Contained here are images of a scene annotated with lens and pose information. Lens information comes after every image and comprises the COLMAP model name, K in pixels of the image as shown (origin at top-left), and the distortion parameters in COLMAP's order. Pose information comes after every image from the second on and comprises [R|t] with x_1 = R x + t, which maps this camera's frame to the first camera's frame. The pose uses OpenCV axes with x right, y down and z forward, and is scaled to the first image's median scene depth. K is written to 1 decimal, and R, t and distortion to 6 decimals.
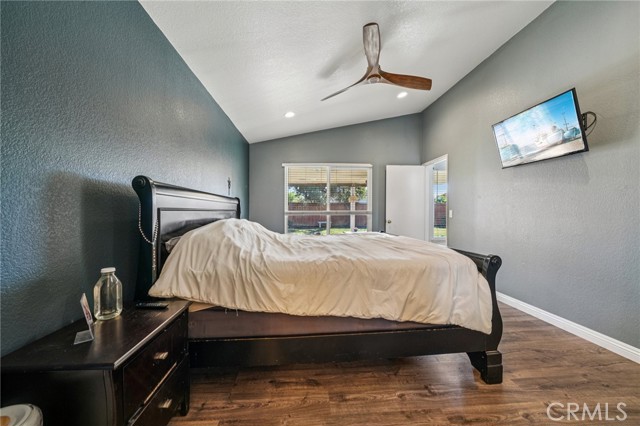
lens RADIAL K [[231.6, 0, 311.5], [0, 231.6, 213.8], [0, 0, 1]] dist [-0.008051, 0.000216]
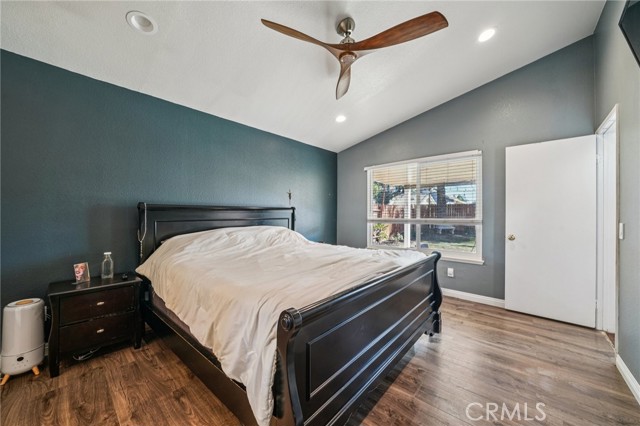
lens RADIAL K [[231.6, 0, 311.5], [0, 231.6, 213.8], [0, 0, 1]] dist [-0.008051, 0.000216]
pose [[0.709949, 0.000832, -0.704253, 1.265012], [-0.008858, 0.999931, -0.007748, -0.067725], [0.704198, 0.011739, 0.709907, 0.607196]]
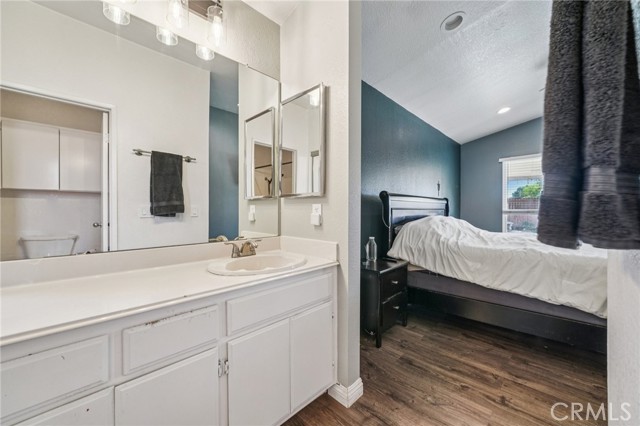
lens RADIAL K [[239.3, 0, 321.7], [0, 239.3, 211.7], [0, 0, 1]] dist [-0.010240, 0.000003]
pose [[0.682242, 0.004463, -0.731113, 0.291140], [-0.007243, 0.999974, -0.000655, 0.007760], [0.731091, 0.005742, 0.682256, -0.604524]]
